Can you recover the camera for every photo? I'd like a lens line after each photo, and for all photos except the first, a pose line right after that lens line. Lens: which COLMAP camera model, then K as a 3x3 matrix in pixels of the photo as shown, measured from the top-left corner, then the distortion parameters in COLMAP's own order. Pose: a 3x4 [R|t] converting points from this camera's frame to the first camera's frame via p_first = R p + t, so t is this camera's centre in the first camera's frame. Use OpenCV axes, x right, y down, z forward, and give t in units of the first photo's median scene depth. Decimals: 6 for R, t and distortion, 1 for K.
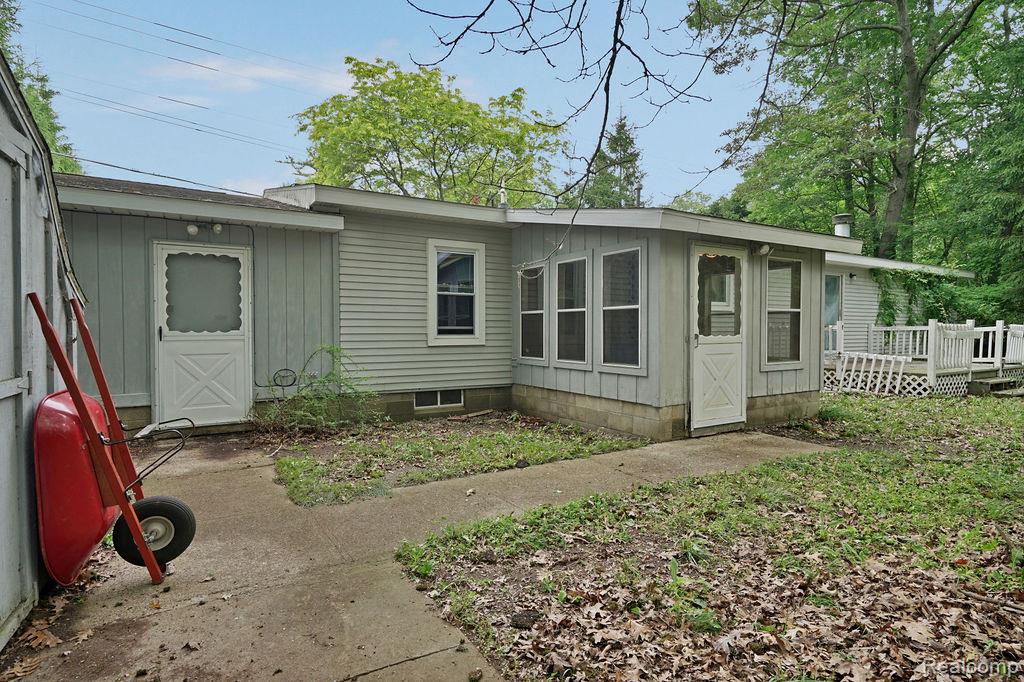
lens RADIAL K [[540.4, 0, 510.5], [0, 540.4, 341.8], [0, 0, 1]] dist [-0.000359, 0.000106]
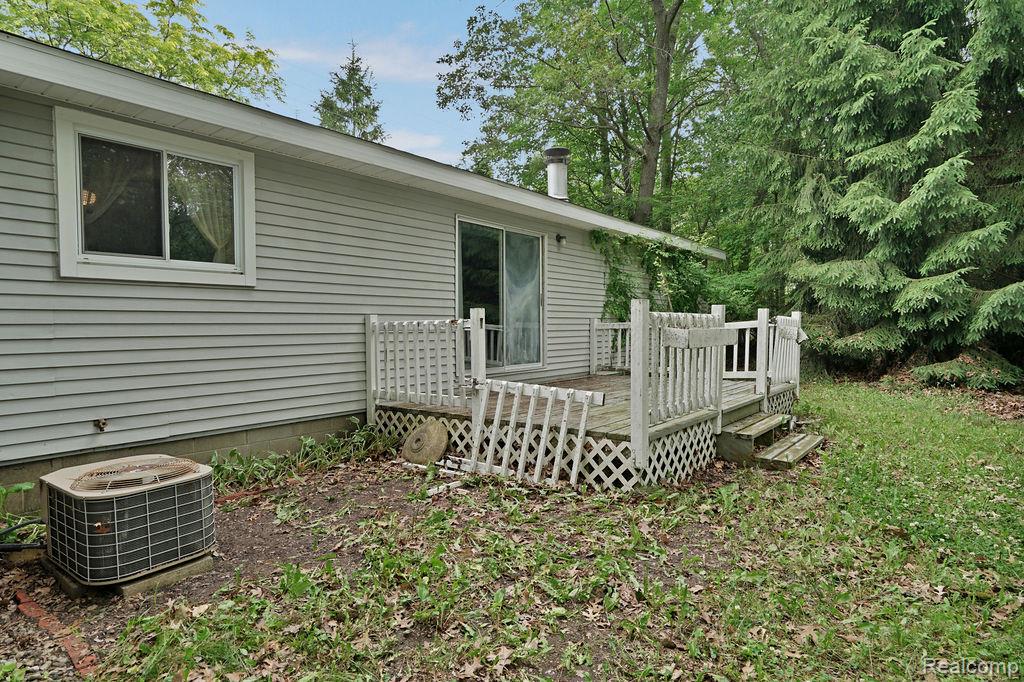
lens RADIAL K [[540.4, 0, 511.3], [0, 540.4, 338.5], [0, 0, 1]] dist [-0.000359, 0.000106]
pose [[0.946456, -0.015354, 0.322467, 0.535229], [0.016749, 0.999859, -0.001553, -0.014087], [-0.322397, 0.006871, 0.946580, 0.620212]]
